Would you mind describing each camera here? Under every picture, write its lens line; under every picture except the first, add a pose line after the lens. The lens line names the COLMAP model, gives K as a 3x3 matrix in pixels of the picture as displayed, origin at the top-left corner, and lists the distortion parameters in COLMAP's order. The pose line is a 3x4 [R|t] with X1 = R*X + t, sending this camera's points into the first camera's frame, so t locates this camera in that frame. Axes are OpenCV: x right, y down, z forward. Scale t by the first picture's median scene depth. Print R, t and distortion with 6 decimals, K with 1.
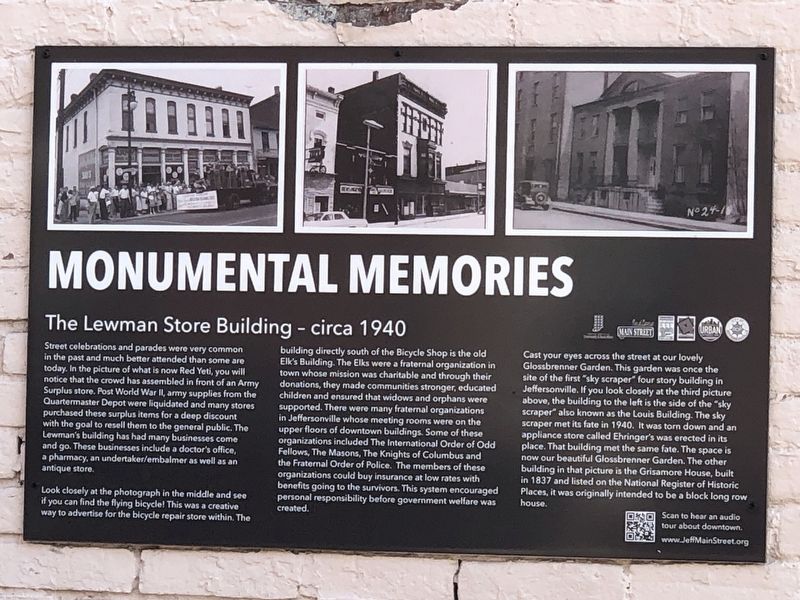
lens RADIAL K [[3982.9, 0, 400.0], [0, 3982.9, 300.0], [0, 0, 1]] dist [0.456381, 7.295465]
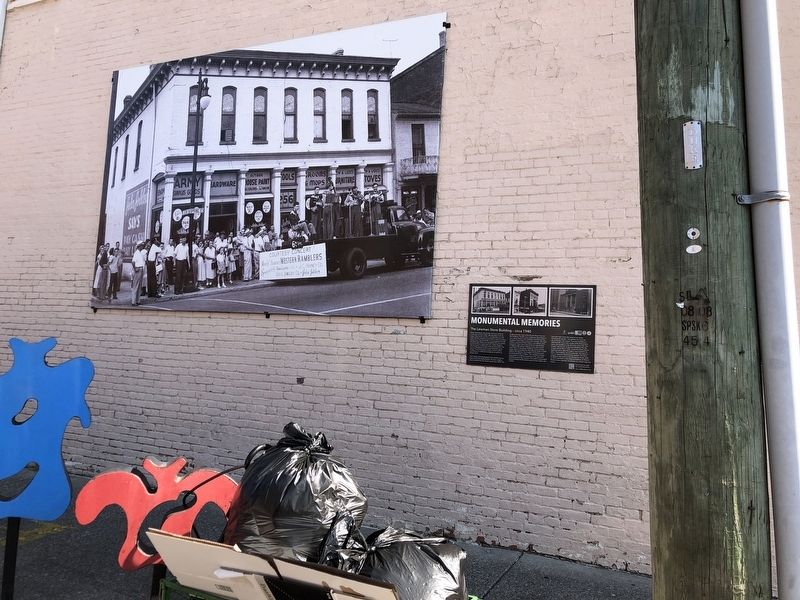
lens RADIAL K [[578.5, 0, 400.0], [0, 578.5, 300.0], [0, 0, 1]] dist [0.004703, 0.000427]
pose [[0.975946, 0.016536, -0.217383, -0.019911], [-0.025375, 0.998958, -0.037933, -0.017320], [0.216530, 0.042537, 0.975349, 0.924367]]
